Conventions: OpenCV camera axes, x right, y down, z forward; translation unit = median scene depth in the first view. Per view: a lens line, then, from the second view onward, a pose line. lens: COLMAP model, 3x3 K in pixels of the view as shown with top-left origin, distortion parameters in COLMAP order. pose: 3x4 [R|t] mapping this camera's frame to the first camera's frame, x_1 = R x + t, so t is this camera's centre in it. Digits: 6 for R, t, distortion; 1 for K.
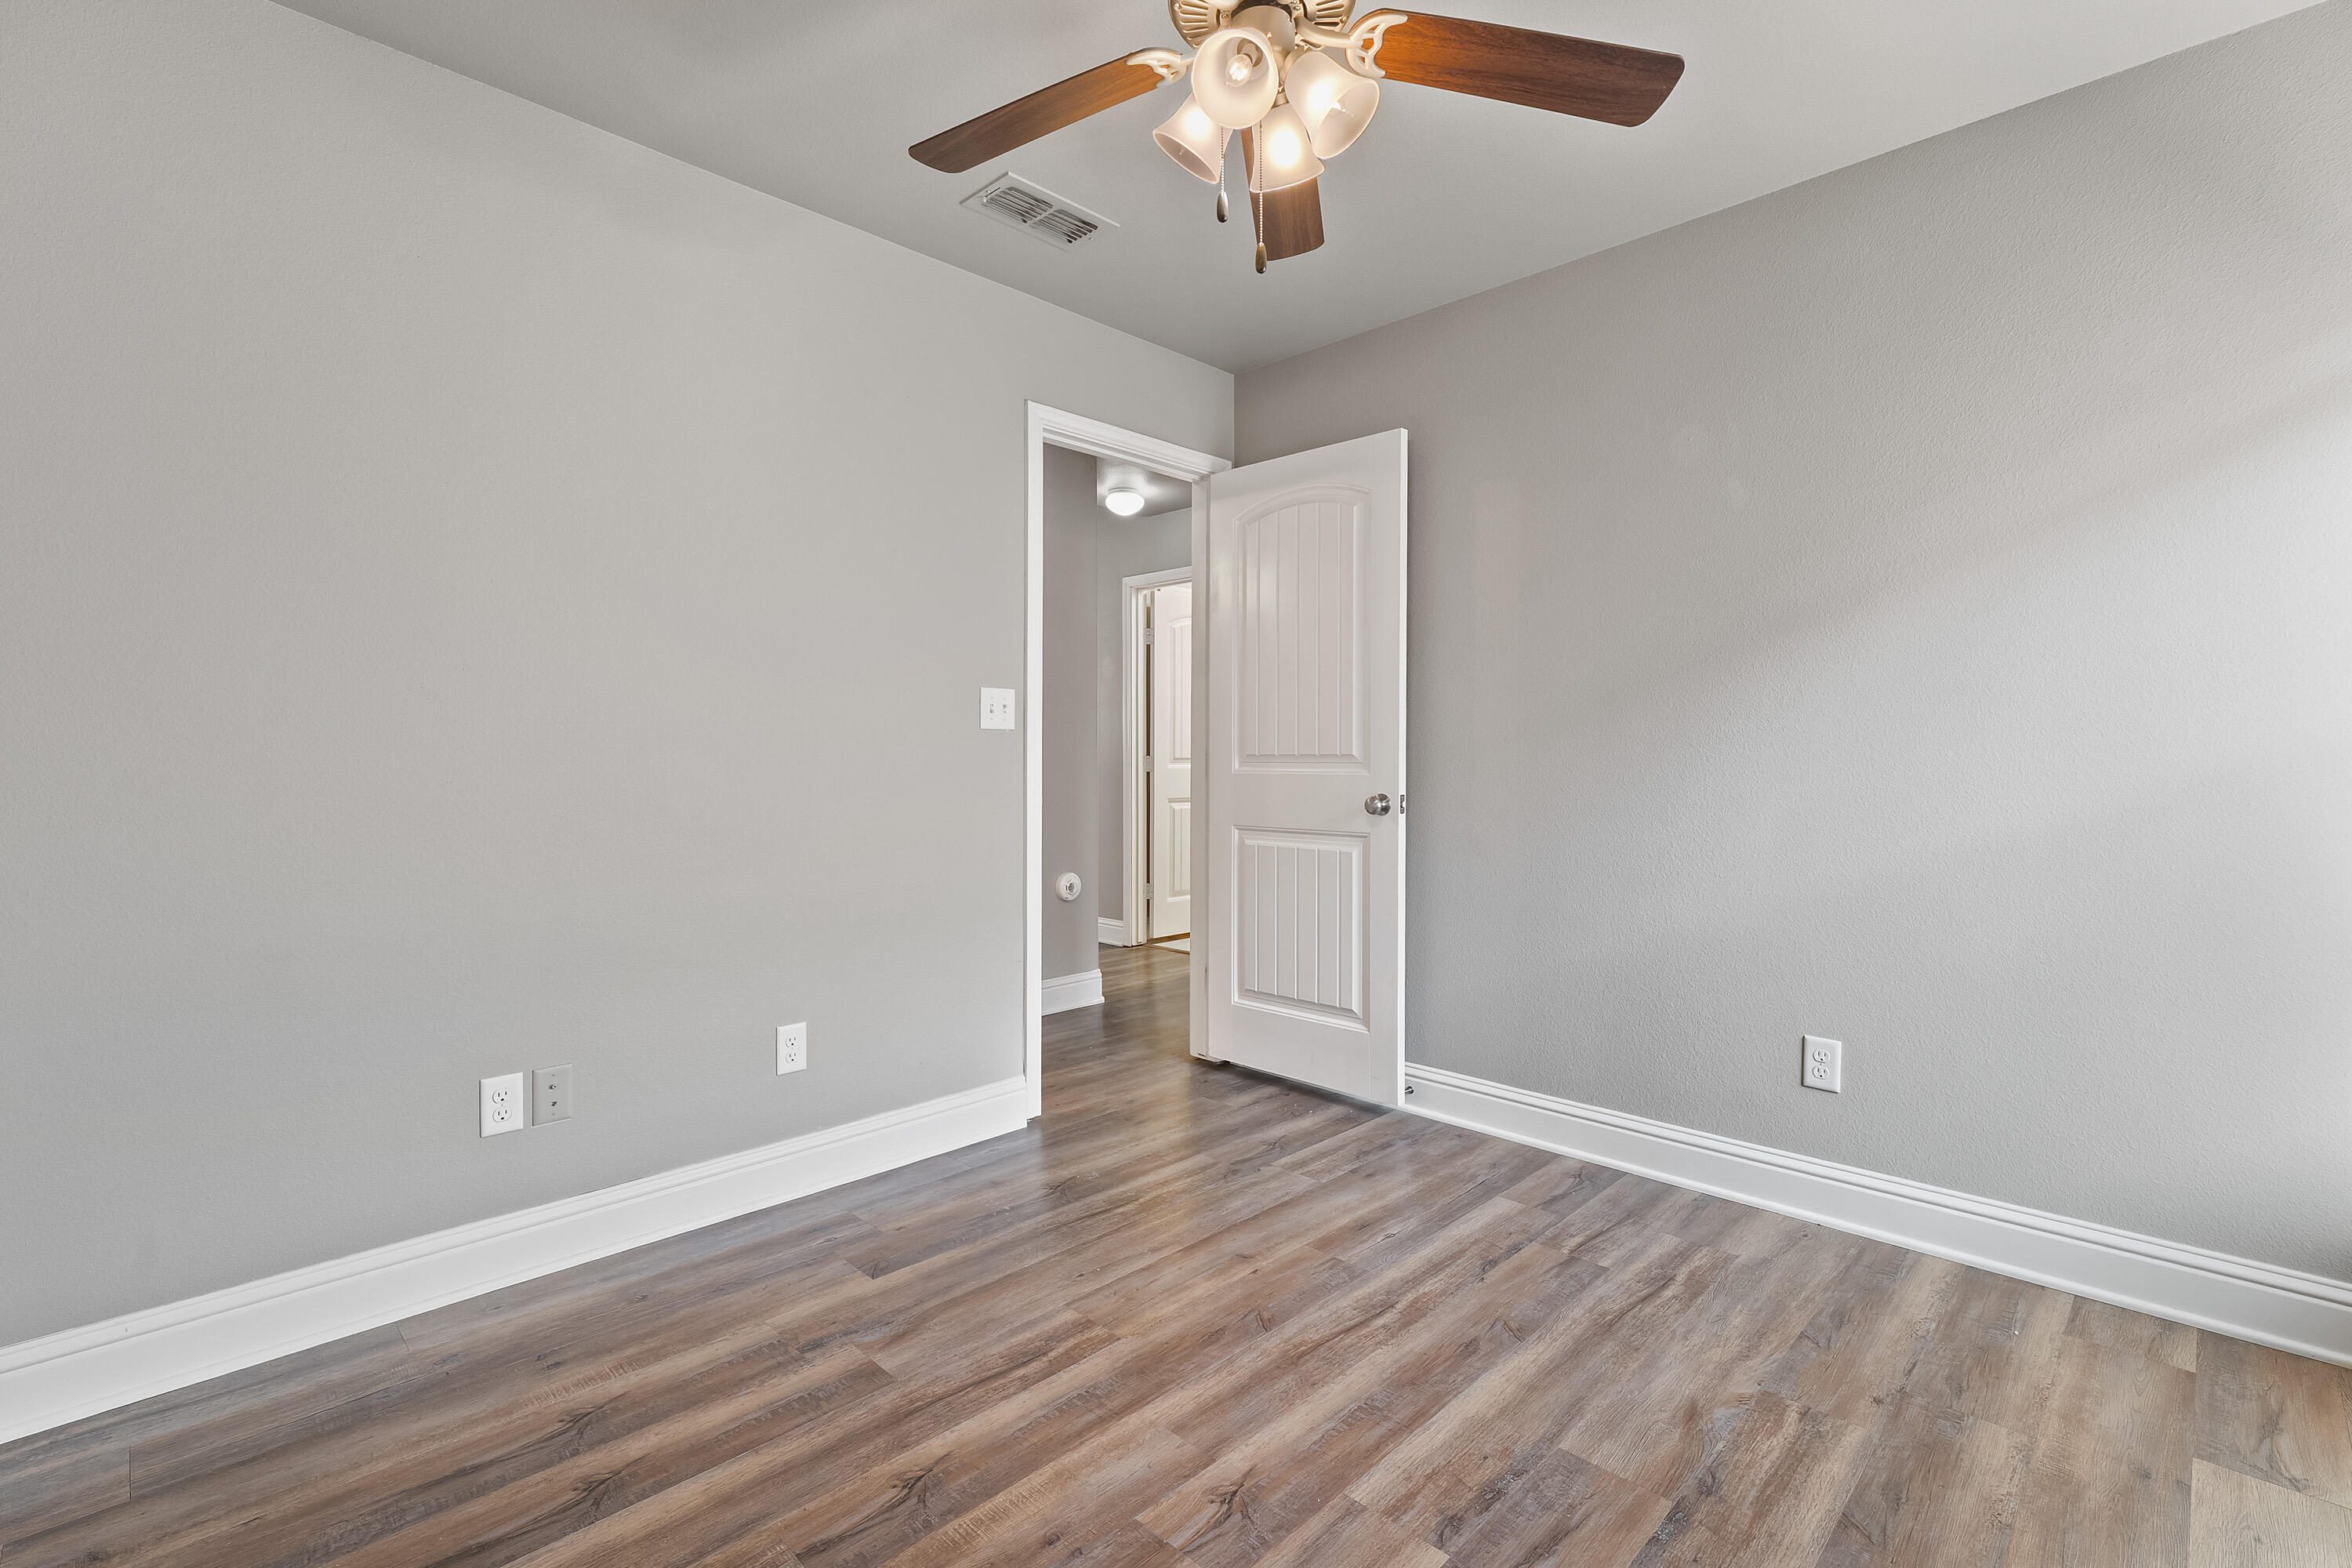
lens RADIAL K [[1061.3, 0, 1172.1], [0, 1061.3, 768.1], [0, 0, 1]] dist [0.006340, 0.000126]
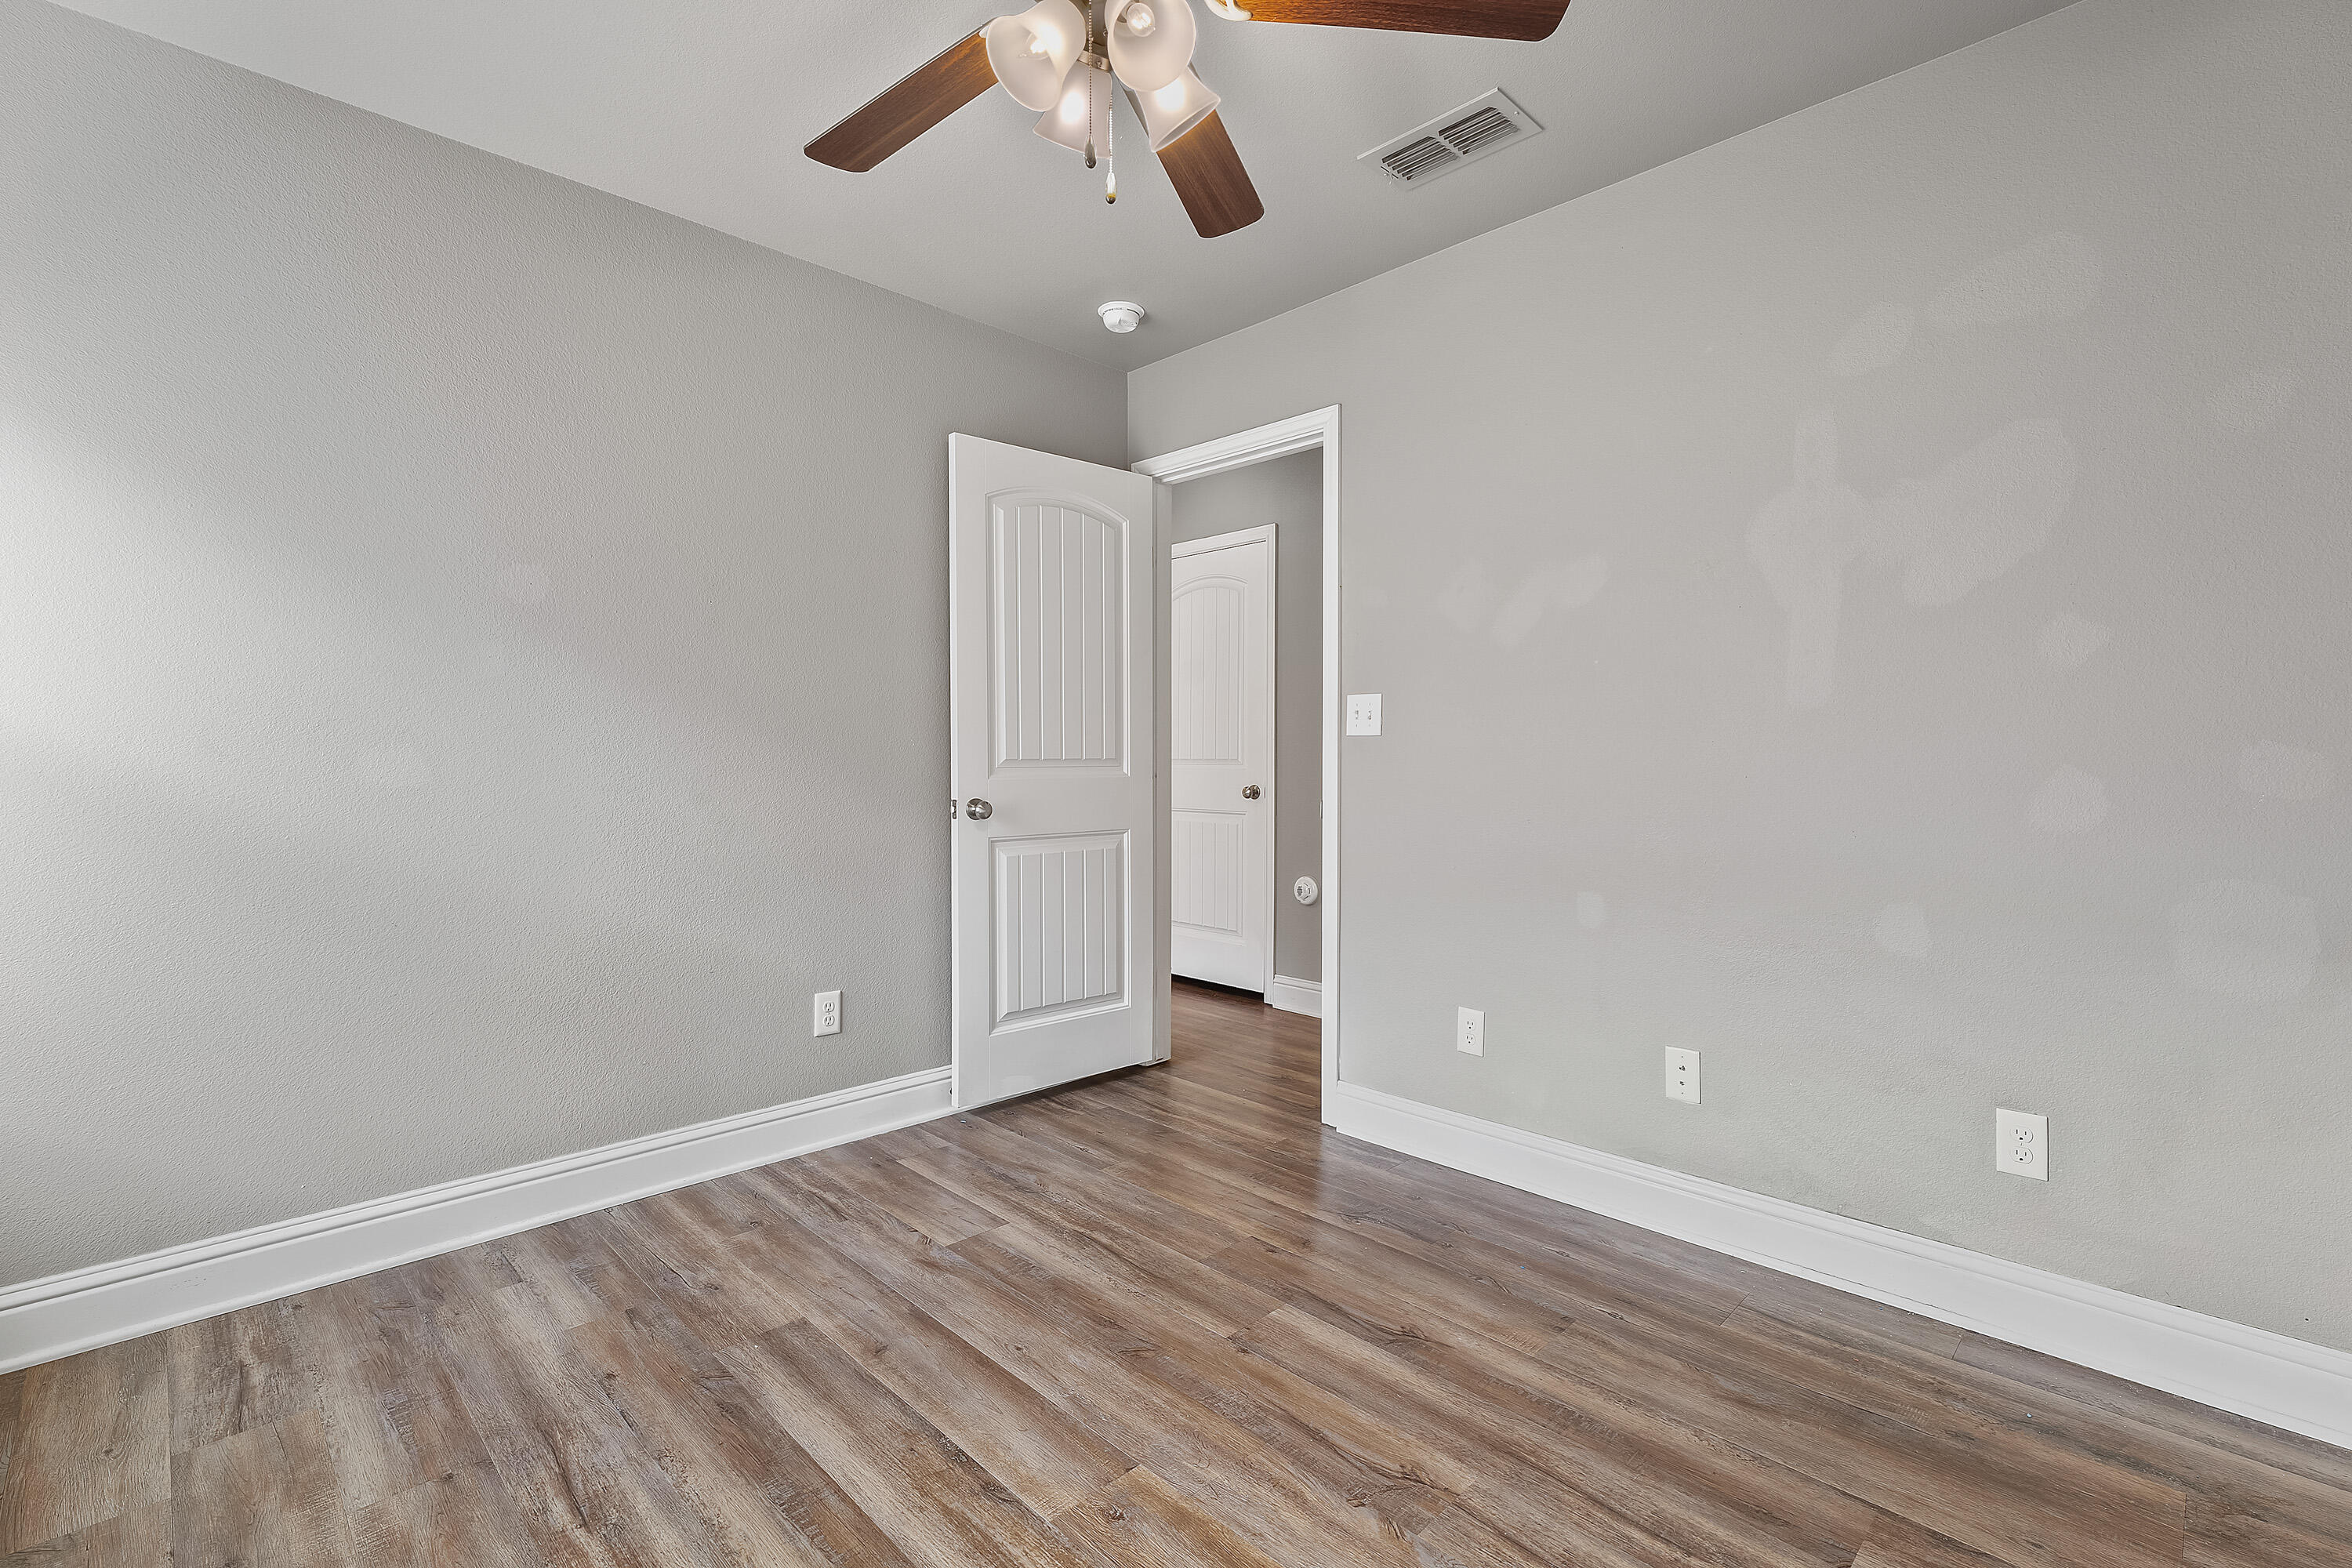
lens RADIAL K [[1061.3, 0, 1172.1], [0, 1061.3, 768.1], [0, 0, 1]] dist [0.006340, 0.000126]
pose [[-0.026400, 0.001585, -0.999650, 0.827949], [-0.005684, 0.999982, 0.001735, -0.005844], [0.999635, 0.005728, -0.026391, 0.836932]]
